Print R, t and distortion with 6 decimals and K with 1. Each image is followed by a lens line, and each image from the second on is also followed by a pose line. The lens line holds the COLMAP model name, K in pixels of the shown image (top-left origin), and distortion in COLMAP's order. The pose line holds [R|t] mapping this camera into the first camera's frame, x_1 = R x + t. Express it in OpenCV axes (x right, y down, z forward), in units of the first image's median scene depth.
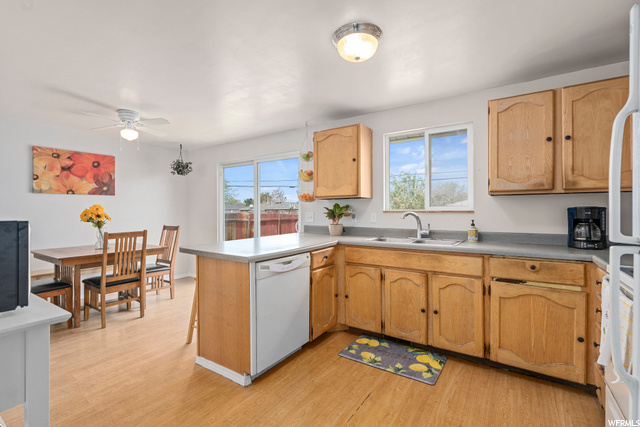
lens RADIAL K [[291.2, 0, 317.5], [0, 291.2, 212.5], [0, 0, 1]] dist [-0.002410, 0.001687]
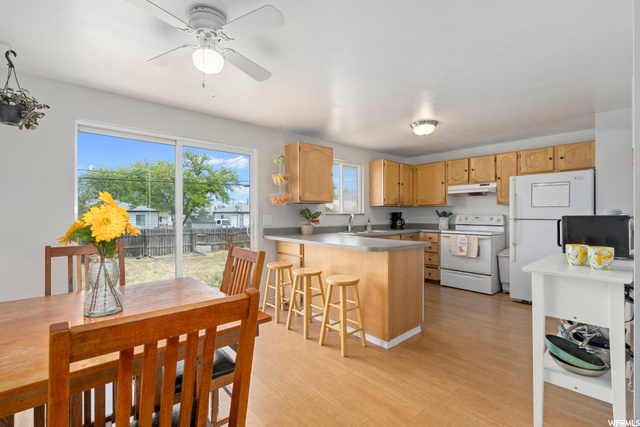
lens RADIAL K [[291.2, 0, 321.2], [0, 291.2, 214.0], [0, 0, 1]] dist [-0.002410, 0.001687]
pose [[0.245357, 0.004587, 0.969422, -1.084559], [0.009059, 0.999934, -0.007024, 0.005026], [-0.969390, 0.010505, 0.245300, 0.675450]]
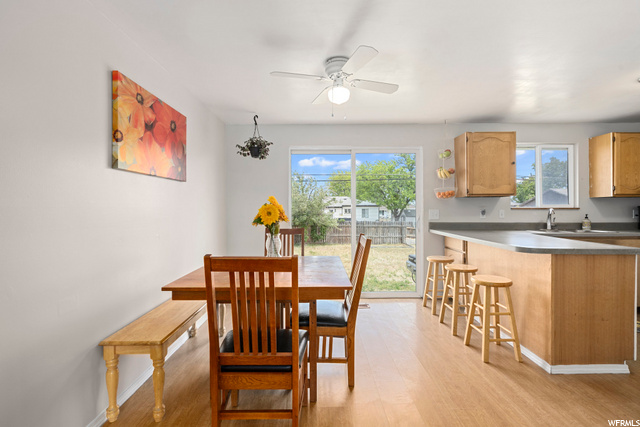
lens RADIAL K [[291.2, 0, 319.1], [0, 291.2, 208.4], [0, 0, 1]] dist [-0.002410, 0.001687]
pose [[0.827659, 0.003084, 0.561222, -1.062631], [0.003315, 0.999941, -0.010383, 0.005583], [-0.561221, 0.010454, 0.827600, 0.453454]]
